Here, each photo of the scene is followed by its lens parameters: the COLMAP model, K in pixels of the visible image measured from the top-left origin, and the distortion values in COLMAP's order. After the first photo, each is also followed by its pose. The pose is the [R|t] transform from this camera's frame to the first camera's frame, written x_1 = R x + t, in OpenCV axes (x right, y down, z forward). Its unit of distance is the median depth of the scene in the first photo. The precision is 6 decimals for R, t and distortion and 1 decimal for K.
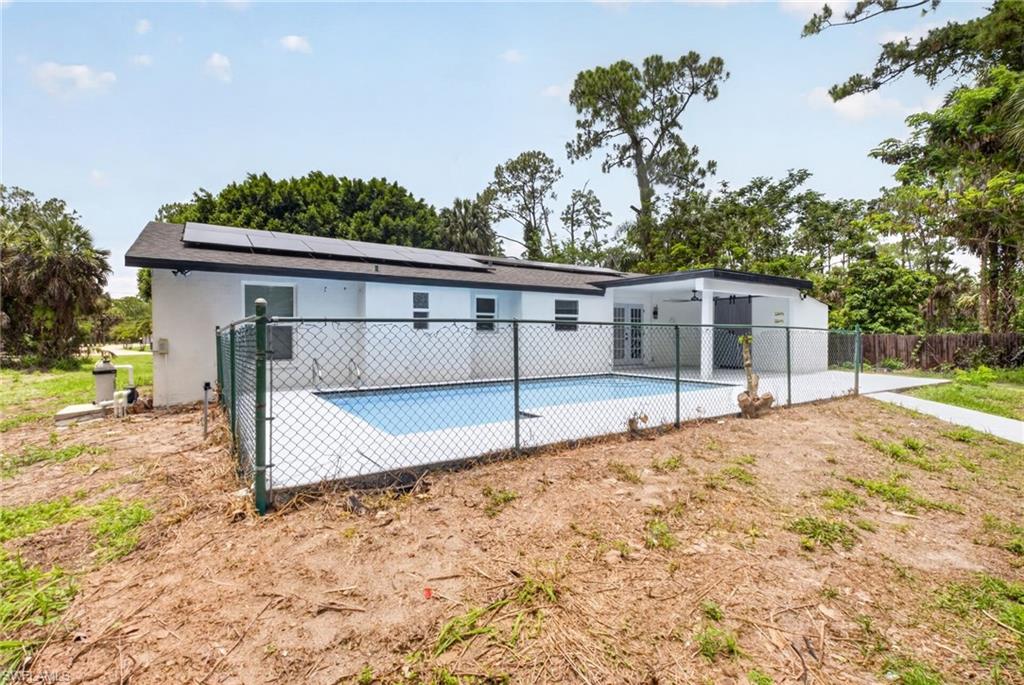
lens RADIAL K [[459.6, 0, 510.7], [0, 459.6, 339.1], [0, 0, 1]] dist [0.004072, -0.003898]
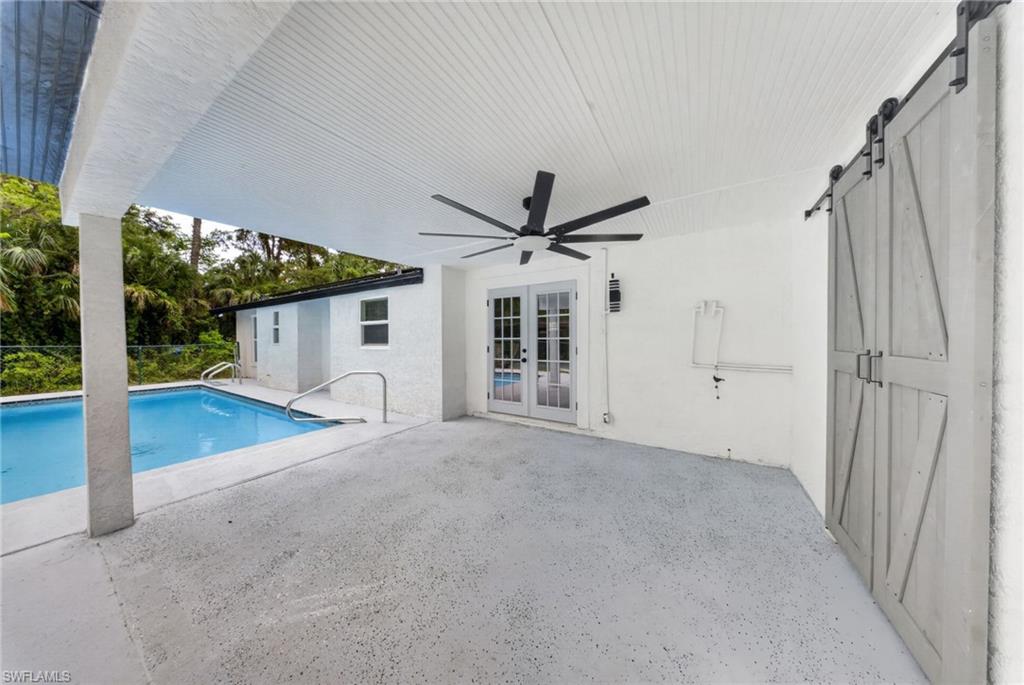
lens RADIAL K [[303.3, 0, 508.9], [0, 303.3, 340.6], [0, 0, 1]] dist [-0.000213, -0.001409]
pose [[0.399189, 0.005812, -0.916850, 0.247650], [-0.001605, 0.999983, 0.005640, -0.010461], [0.916867, -0.000780, 0.399191, 0.400597]]
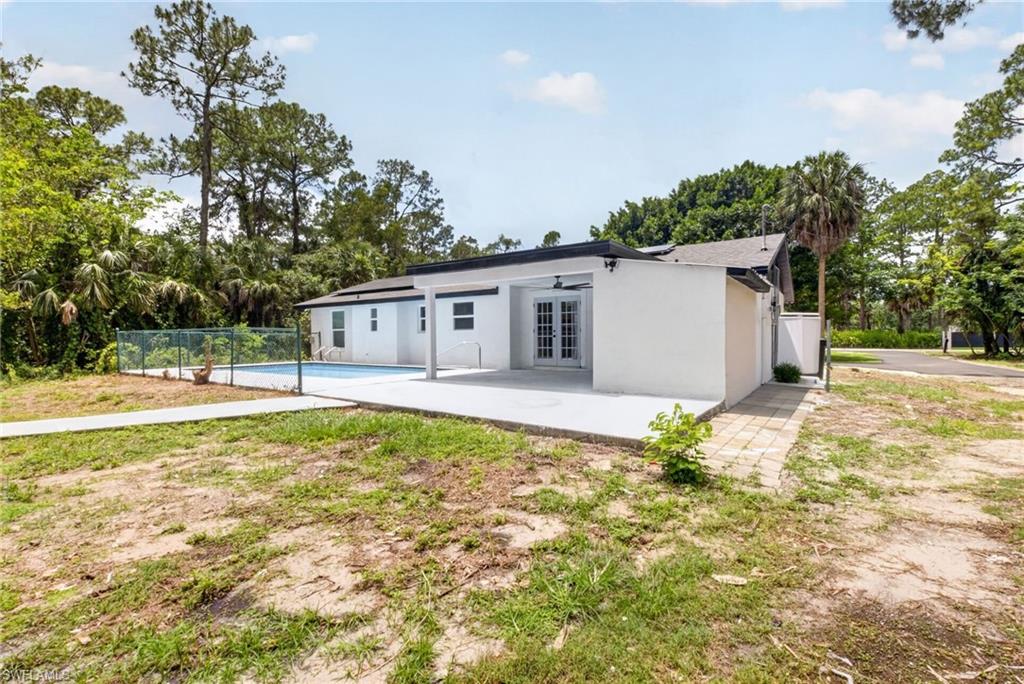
lens RADIAL K [[459.6, 0, 519.9], [0, 459.6, 340.9], [0, 0, 1]] dist [0.004072, -0.003898]
pose [[0.381334, 0.006281, -0.924416, 0.491910], [0.001061, 0.999973, 0.007232, 0.001195], [0.924437, -0.003738, 0.381317, 0.276889]]
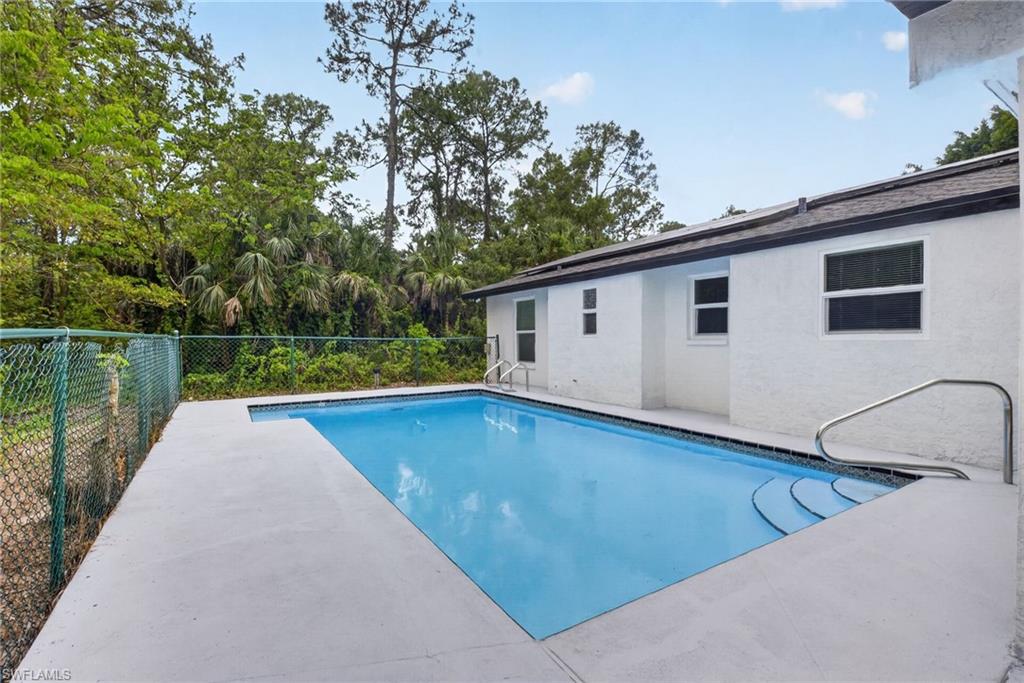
lens RADIAL K [[459.6, 0, 511.3], [0, 459.6, 346.0], [0, 0, 1]] dist [0.004072, -0.003898]
pose [[-0.031182, 0.017993, -0.999352, 0.202215], [-0.004536, 0.999825, 0.018143, -0.004692], [0.999503, 0.005099, -0.031095, 0.286959]]
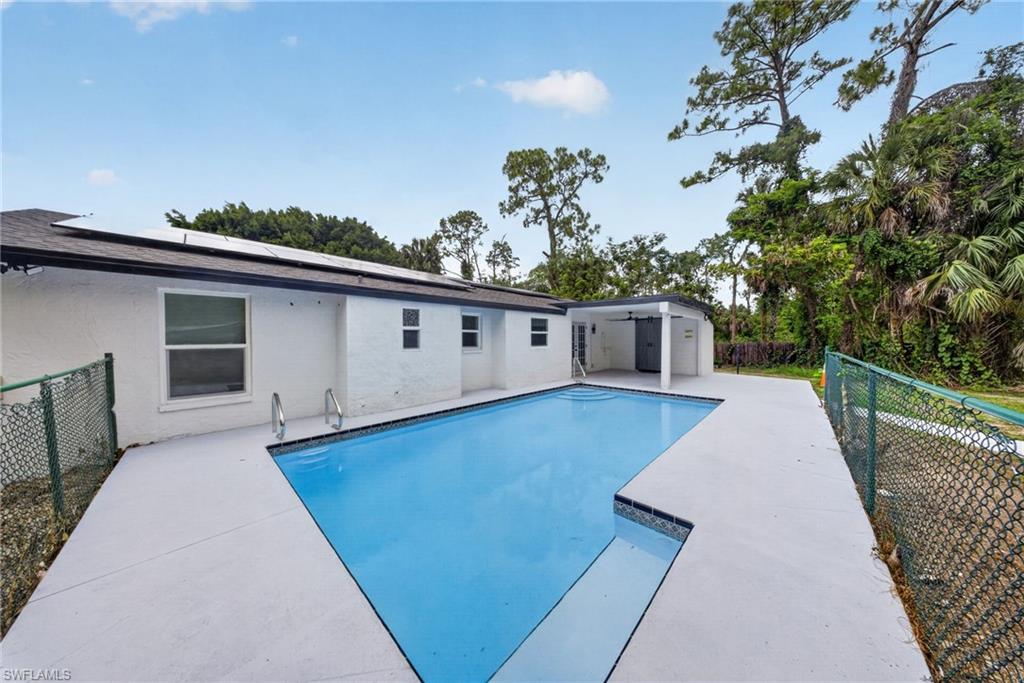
lens RADIAL K [[303.3, 0, 514.7], [0, 303.3, 339.3], [0, 0, 1]] dist [-0.000213, -0.001409]
pose [[0.974309, -0.000170, 0.225214, -0.041814], [0.001638, 0.999979, -0.006333, -0.011640], [-0.225208, 0.006539, 0.974289, 0.115207]]
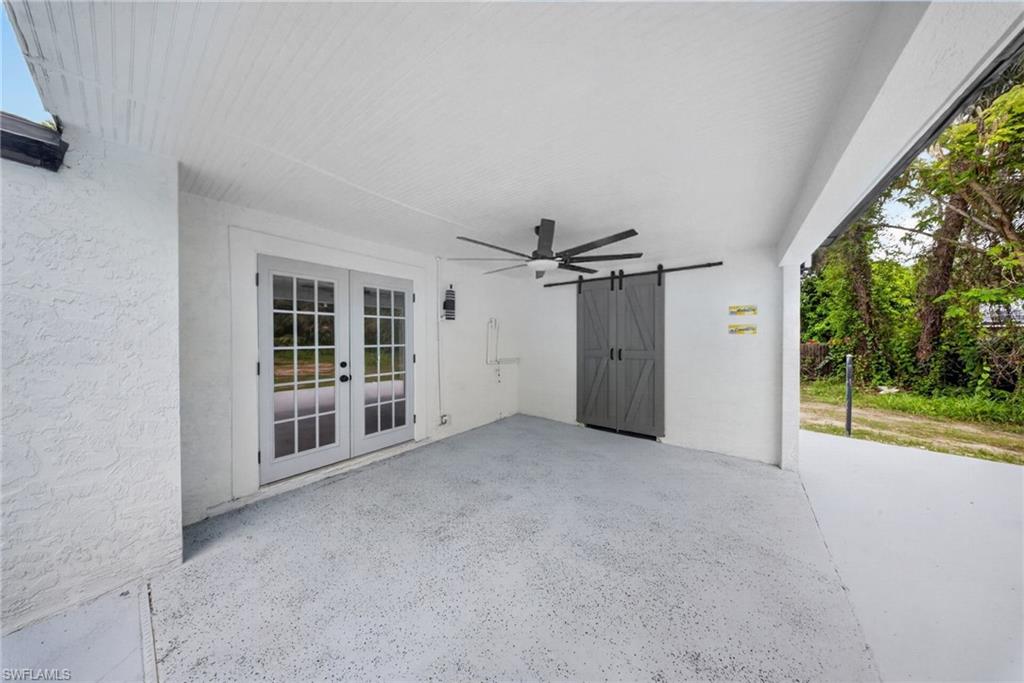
lens RADIAL K [[303.3, 0, 516.8], [0, 303.3, 343.8], [0, 0, 1]] dist [-0.000213, -0.001409]
pose [[0.943273, -0.004779, 0.331983, 0.137110], [-0.001228, 0.999839, 0.017880, -0.013407], [-0.332015, -0.017273, 0.943116, 0.353313]]
